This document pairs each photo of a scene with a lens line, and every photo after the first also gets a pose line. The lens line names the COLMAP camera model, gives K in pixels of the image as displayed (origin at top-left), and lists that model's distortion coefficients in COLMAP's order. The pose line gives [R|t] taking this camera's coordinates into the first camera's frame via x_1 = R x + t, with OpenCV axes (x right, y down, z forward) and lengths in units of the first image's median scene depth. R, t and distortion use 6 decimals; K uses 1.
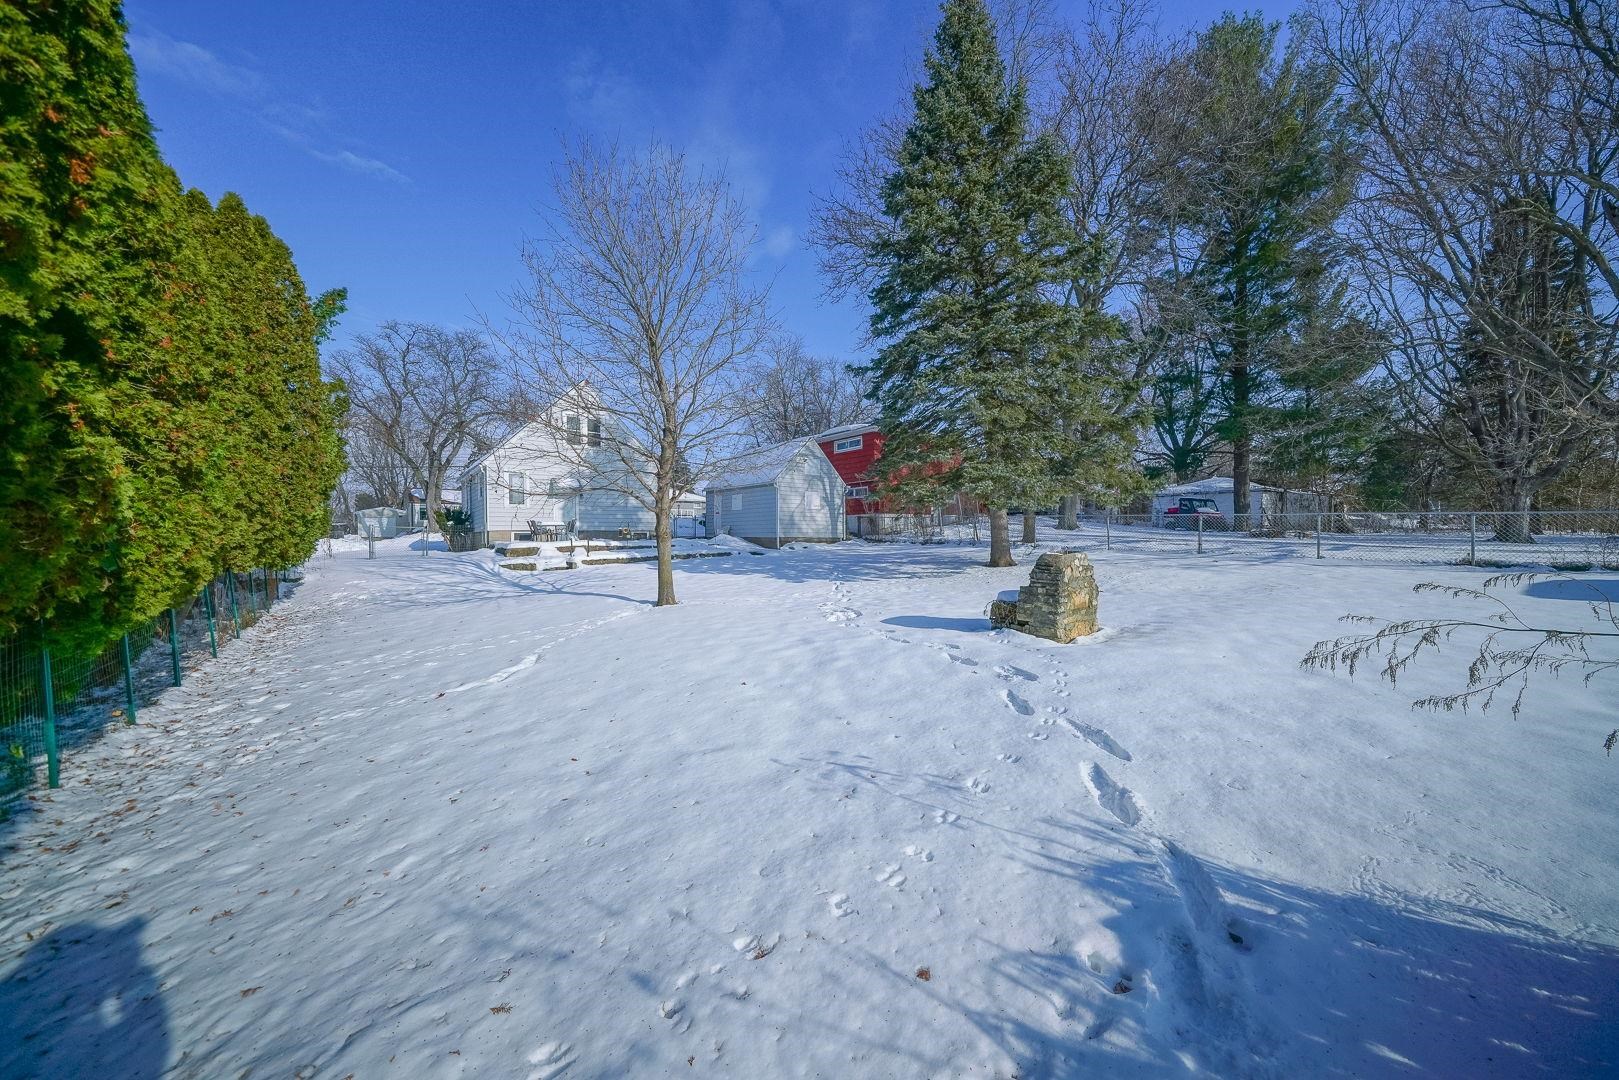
lens RADIAL K [[856.5, 0, 809.4], [0, 856.5, 540.8], [0, 0, 1]] dist [0.000749, 0.000916]
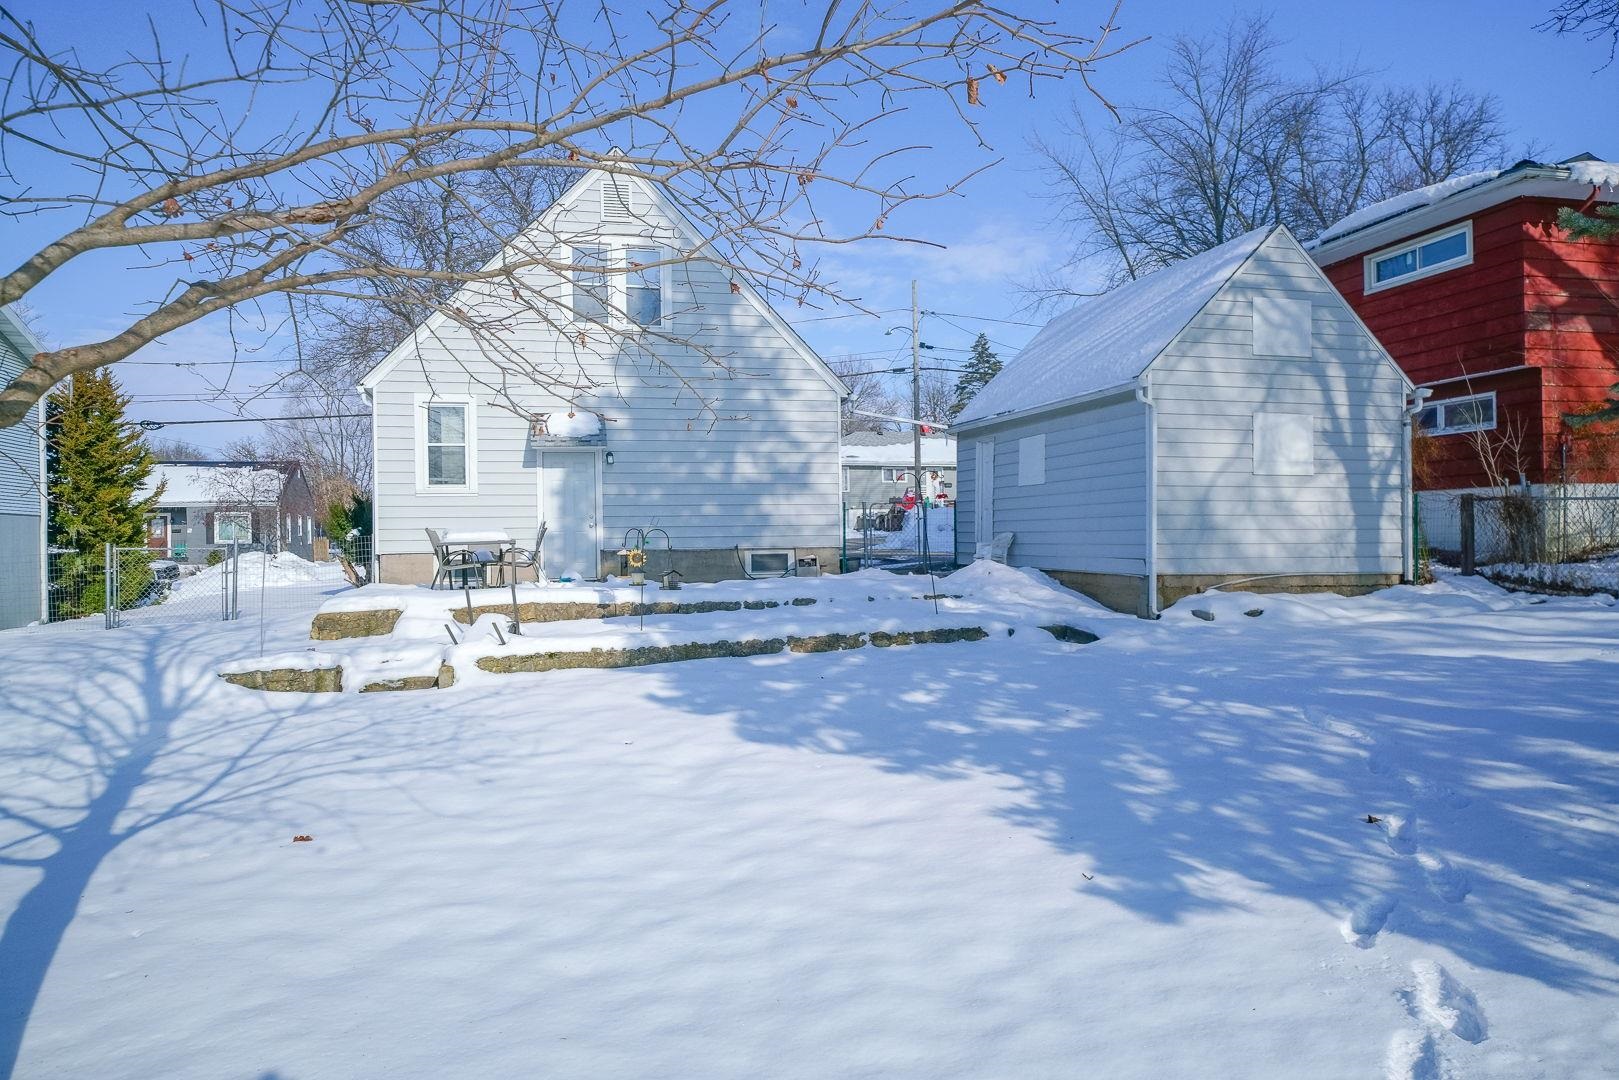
lens RADIAL K [[1143.1, 0, 809.3], [0, 1143.1, 534.5], [0, 0, 1]] dist [0.026379, 0.002035]
pose [[0.914919, -0.007735, -0.403564, 0.013597], [0.009671, 0.999949, 0.002761, -0.019680], [0.403522, -0.006429, 0.914947, 0.585433]]
